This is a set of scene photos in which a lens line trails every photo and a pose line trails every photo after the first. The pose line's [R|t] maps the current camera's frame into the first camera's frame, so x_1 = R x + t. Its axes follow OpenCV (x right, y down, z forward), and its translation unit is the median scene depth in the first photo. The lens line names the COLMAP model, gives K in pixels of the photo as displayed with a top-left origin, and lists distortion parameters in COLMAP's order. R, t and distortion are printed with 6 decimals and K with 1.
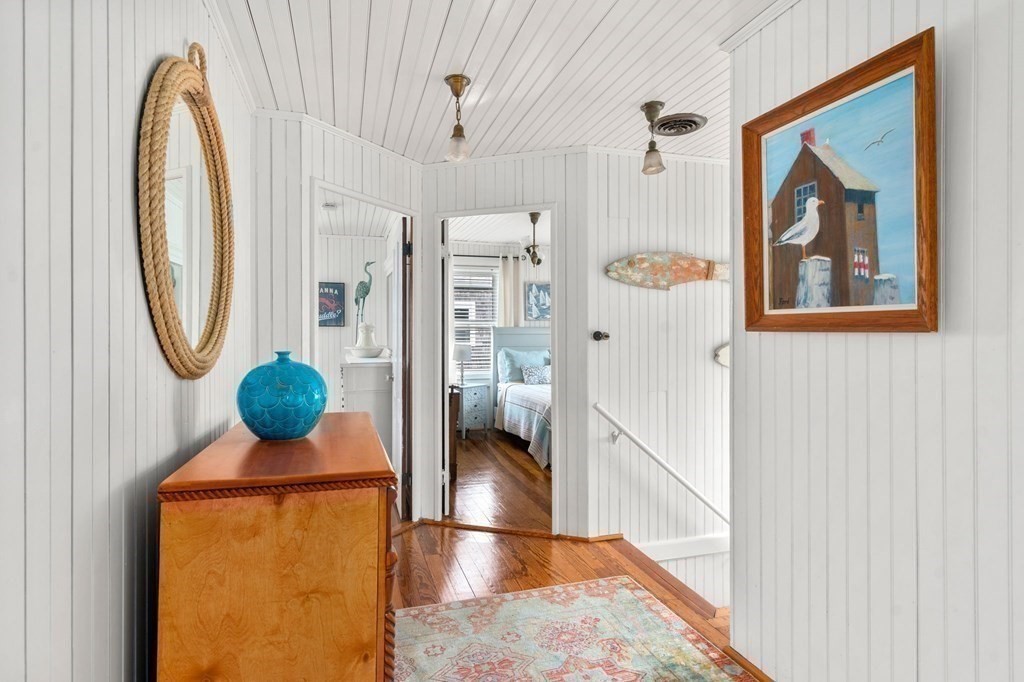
lens RADIAL K [[503.9, 0, 497.4], [0, 503.9, 342.3], [0, 0, 1]] dist [0.001917, -0.000011]
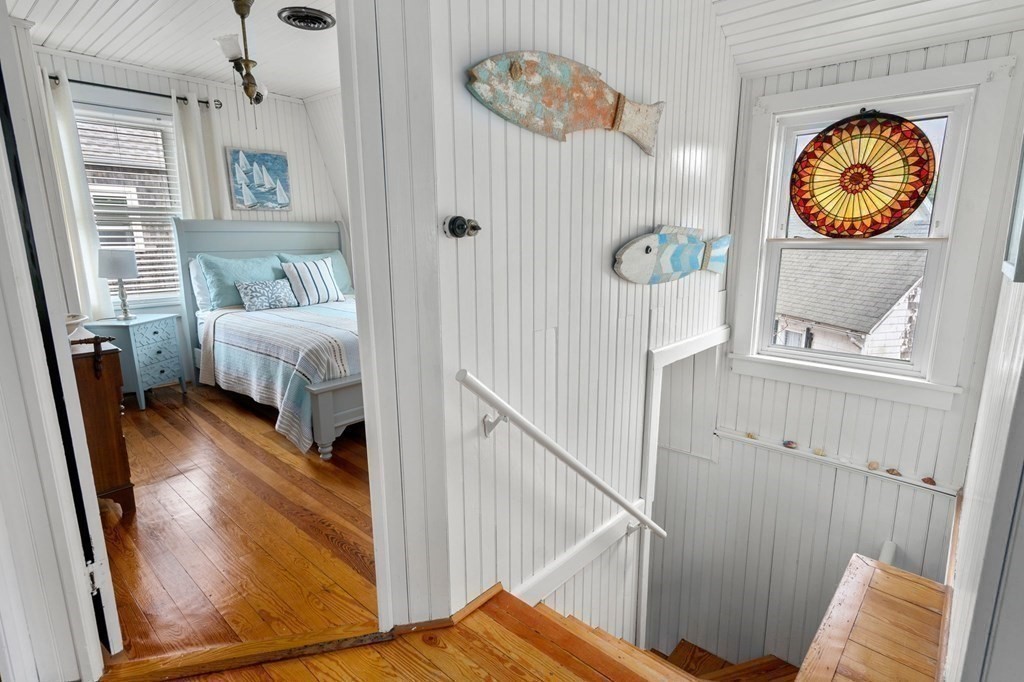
lens RADIAL K [[503.9, 0, 497.4], [0, 503.9, 342.3], [0, 0, 1]] dist [0.001917, -0.000011]
pose [[0.848494, -0.111472, 0.517331, -0.011350], [0.010291, 0.980854, 0.194471, 0.000861], [-0.529104, -0.159683, 0.833397, 0.314211]]
